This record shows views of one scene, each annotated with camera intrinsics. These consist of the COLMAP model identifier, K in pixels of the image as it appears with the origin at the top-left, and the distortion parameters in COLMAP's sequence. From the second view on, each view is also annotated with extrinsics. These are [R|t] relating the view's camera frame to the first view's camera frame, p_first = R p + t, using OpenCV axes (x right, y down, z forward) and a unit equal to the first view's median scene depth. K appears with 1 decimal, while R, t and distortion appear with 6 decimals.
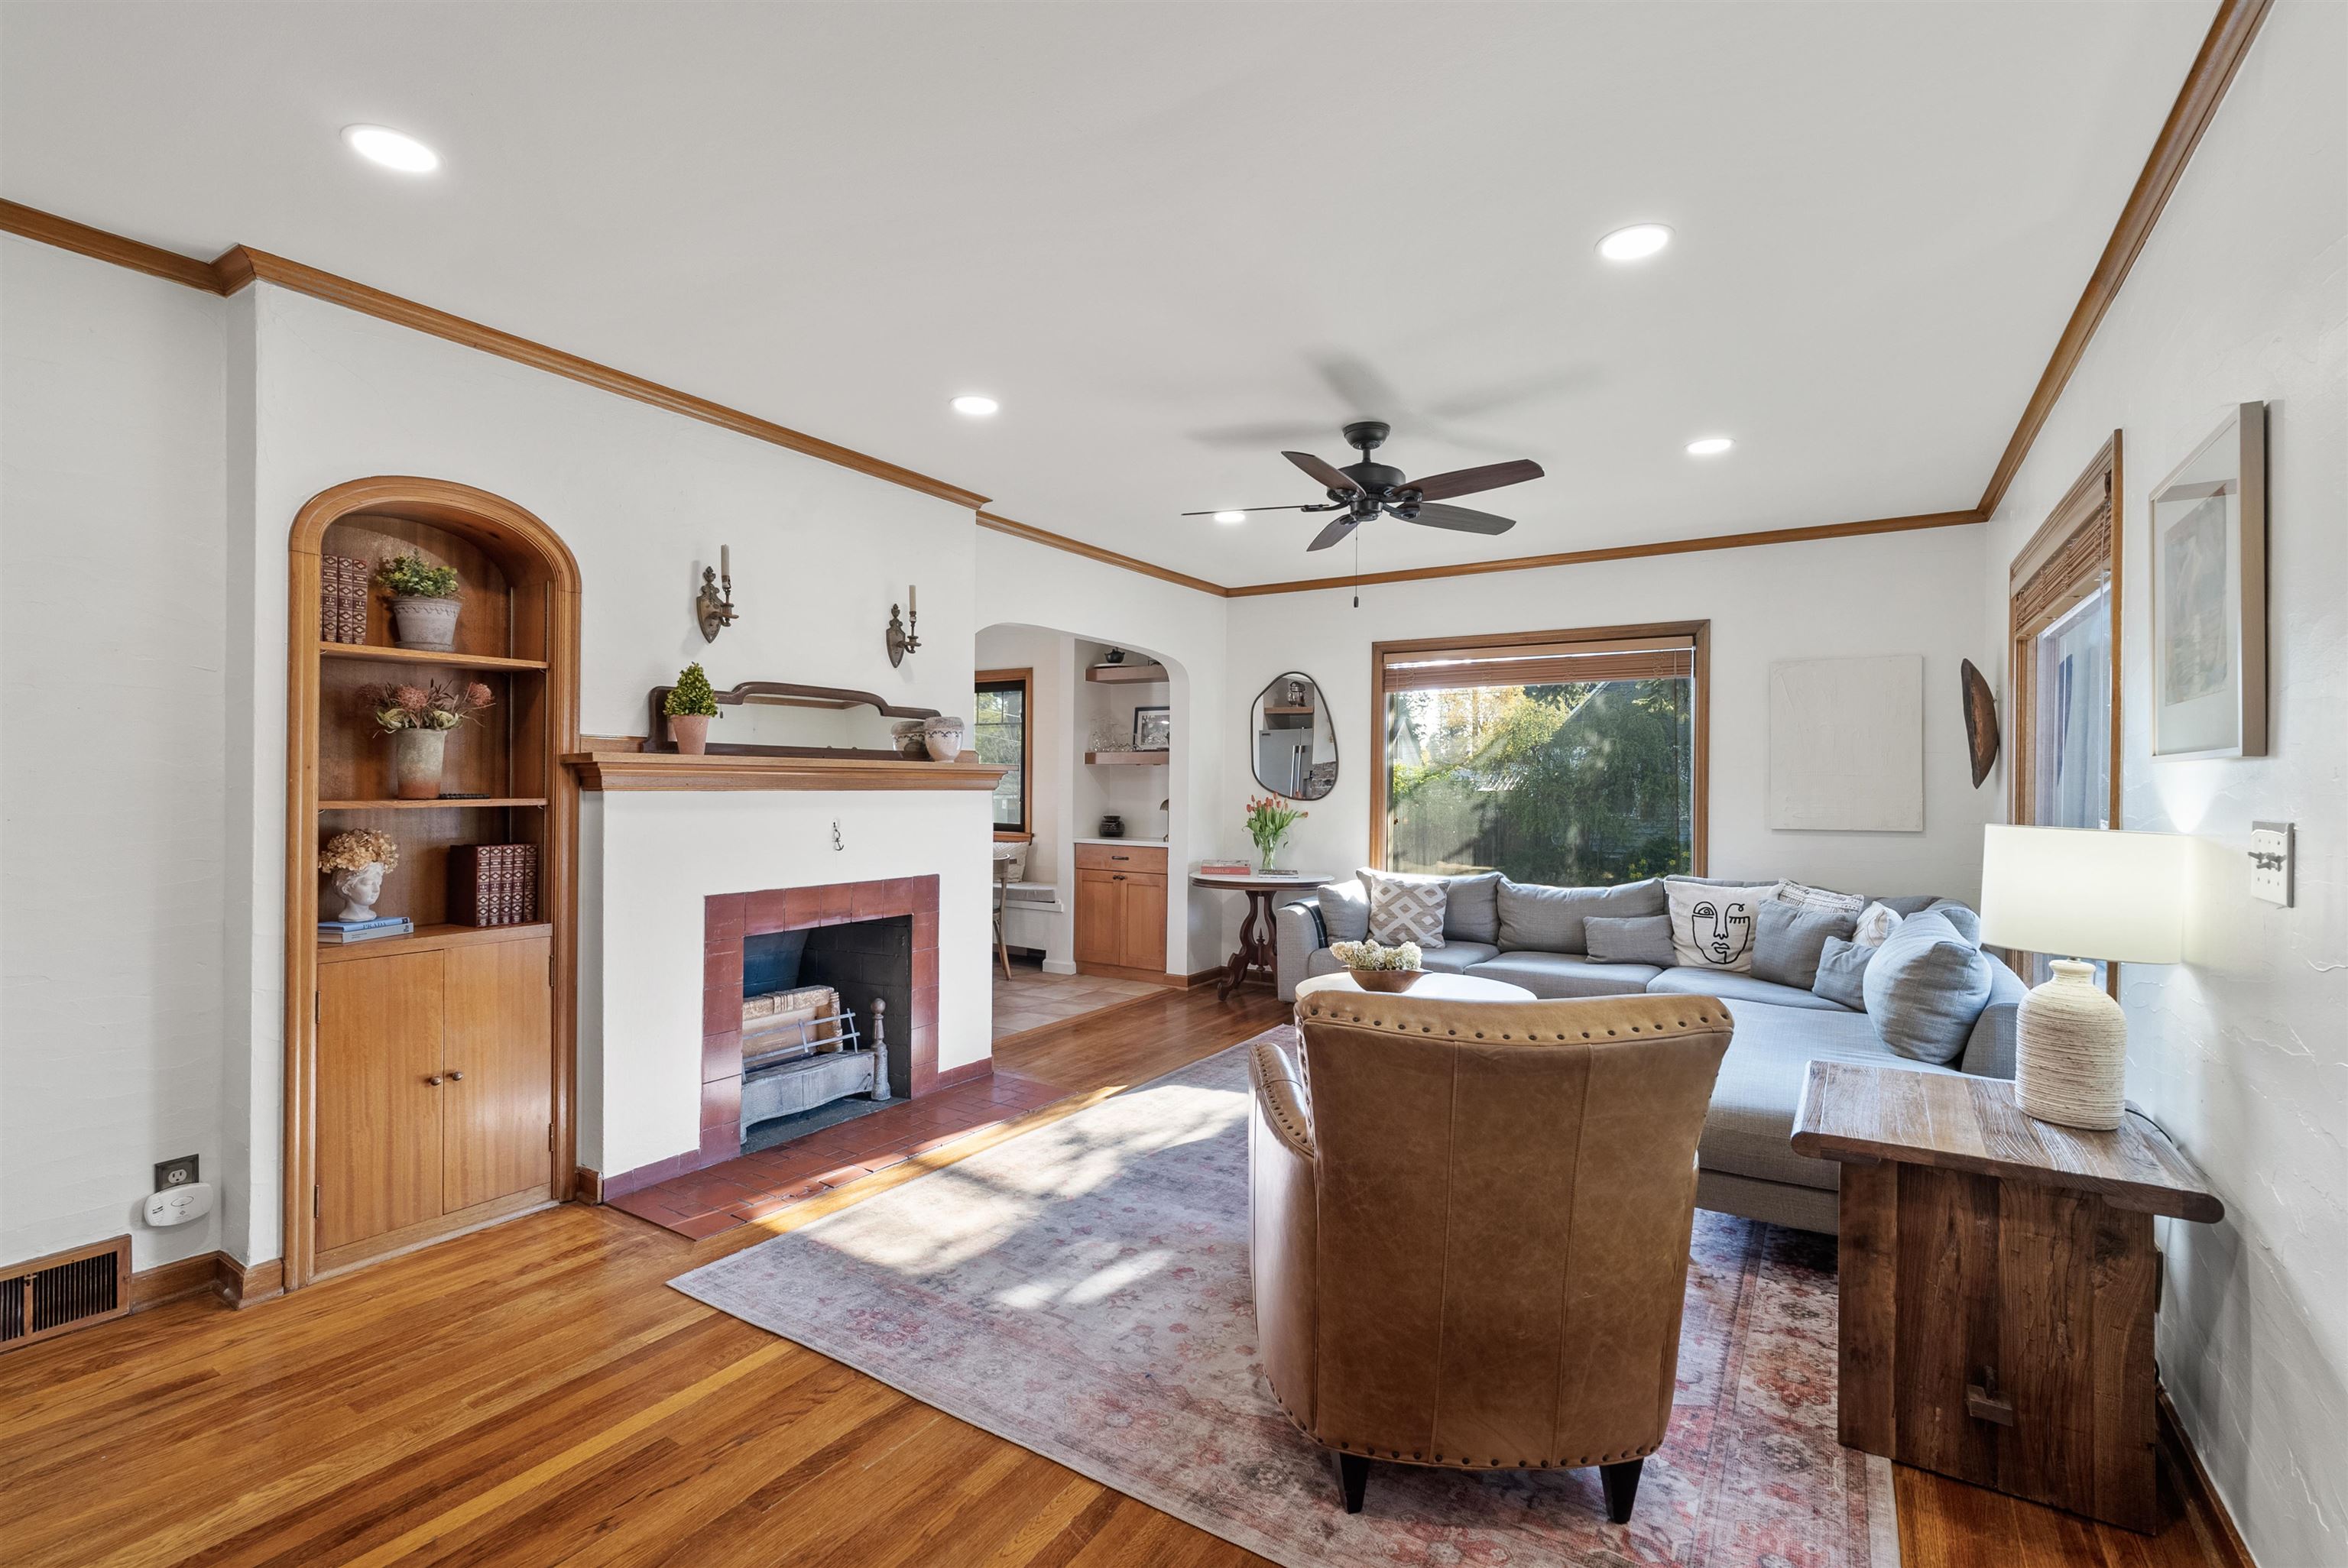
lens RADIAL K [[1070.1, 0, 1164.4], [0, 1070.1, 779.9], [0, 0, 1]] dist [-0.011486, 0.004059]
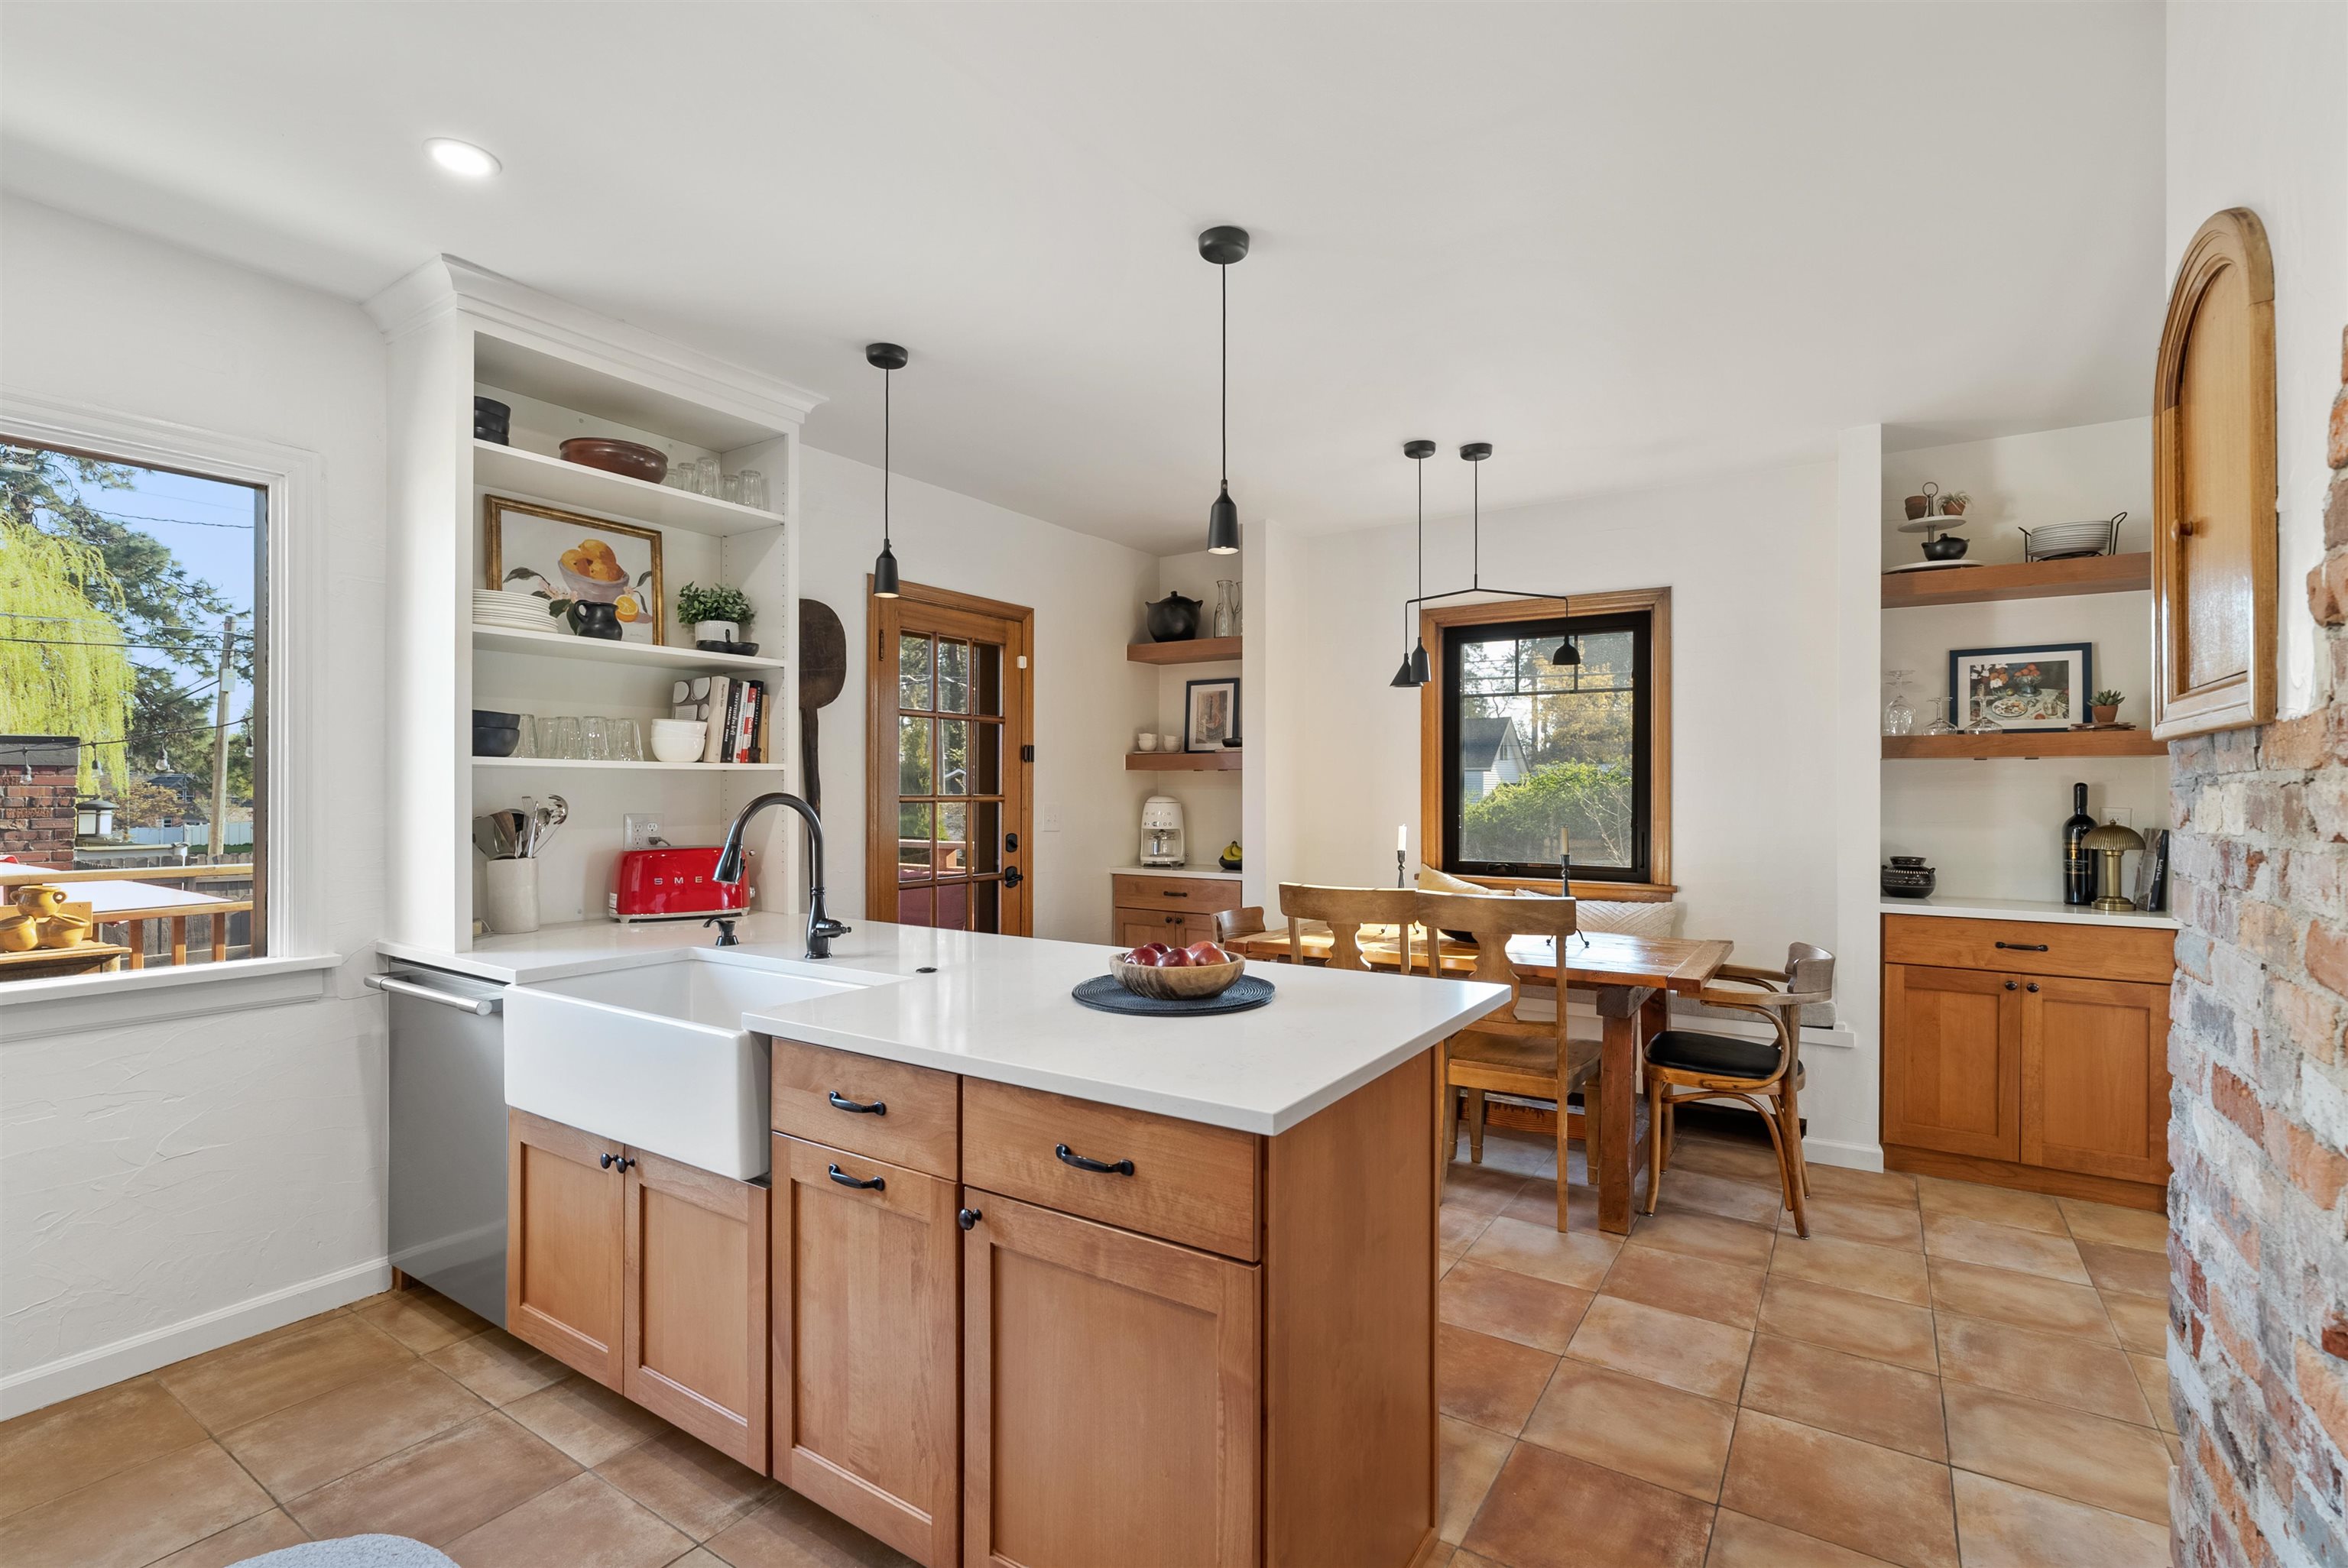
lens RADIAL K [[1070.1, 0, 1170.3], [0, 1070.1, 791.4], [0, 0, 1]] dist [-0.011486, 0.004059]
pose [[0.999964, -0.008127, -0.002534, -0.682948], [0.008145, 0.999943, 0.006974, -0.008563], [0.002477, -0.006994, 0.999972, 0.798089]]
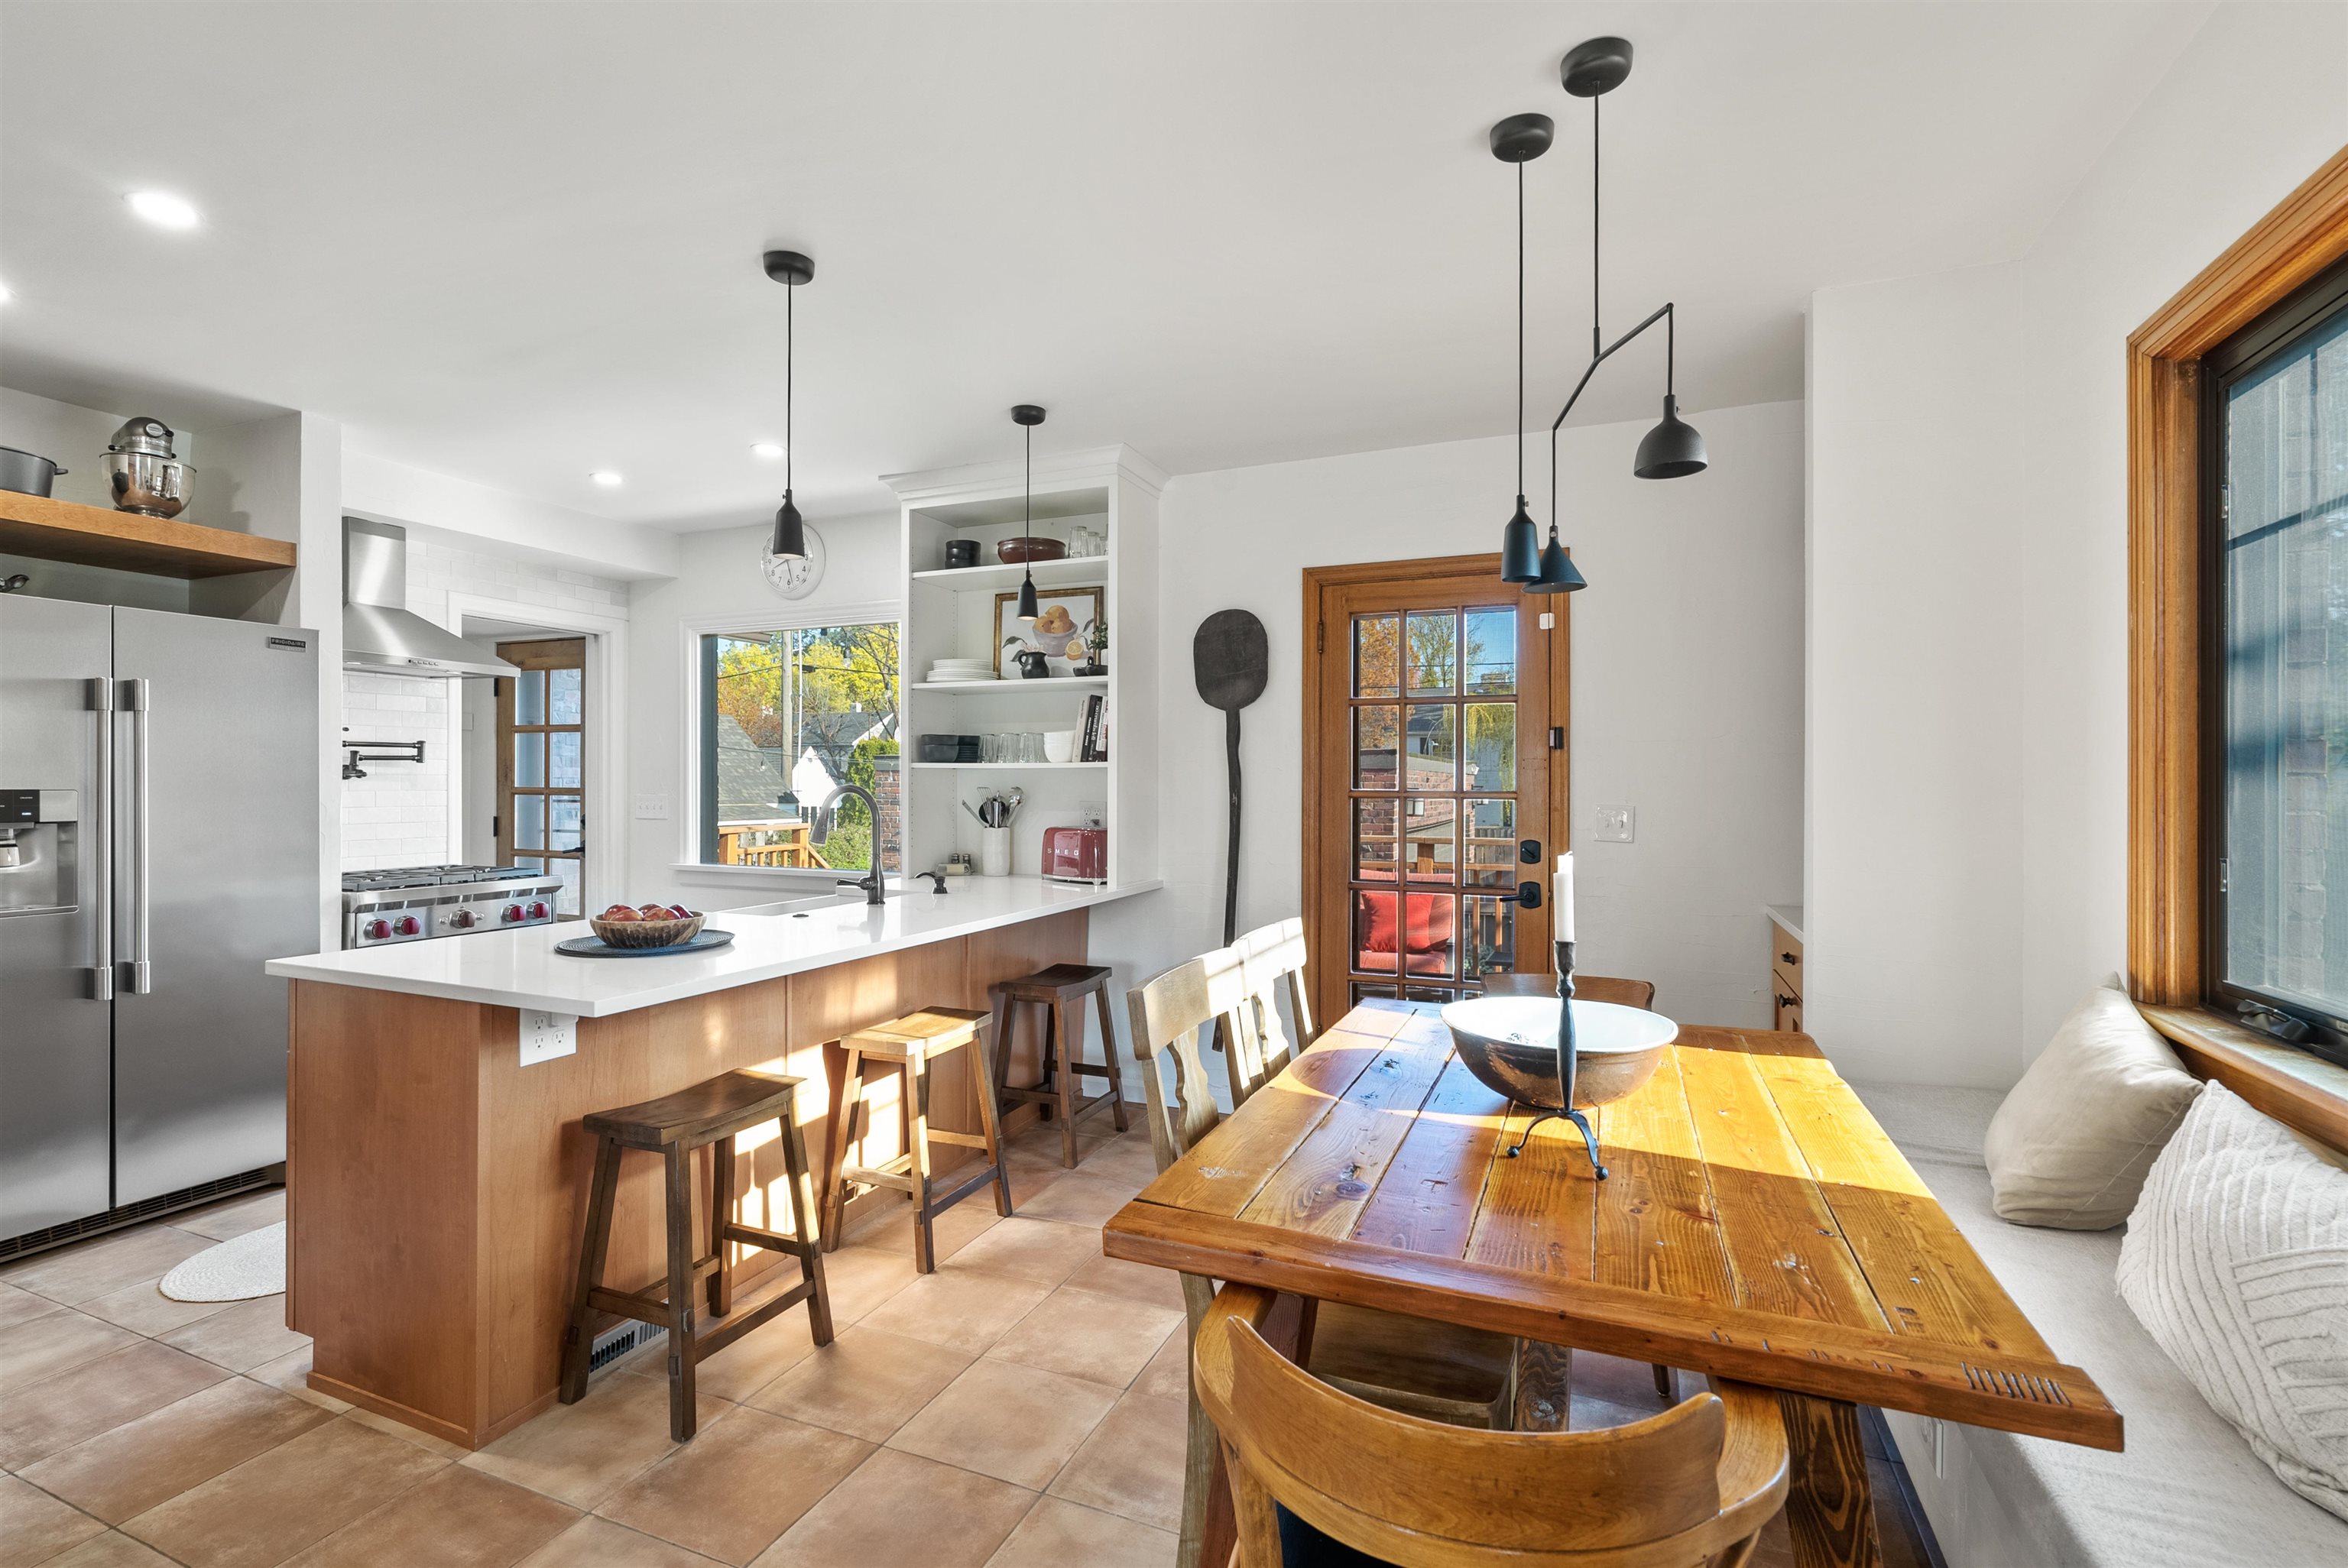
lens RADIAL K [[1070.1, 0, 1163.3], [0, 1070.1, 779.5], [0, 0, 1]] dist [-0.011486, 0.004059]
pose [[0.173444, -0.011150, -0.984781, -0.053340], [0.002899, 0.999937, -0.010812, -0.000180], [0.984840, -0.000979, 0.173465, 1.444282]]
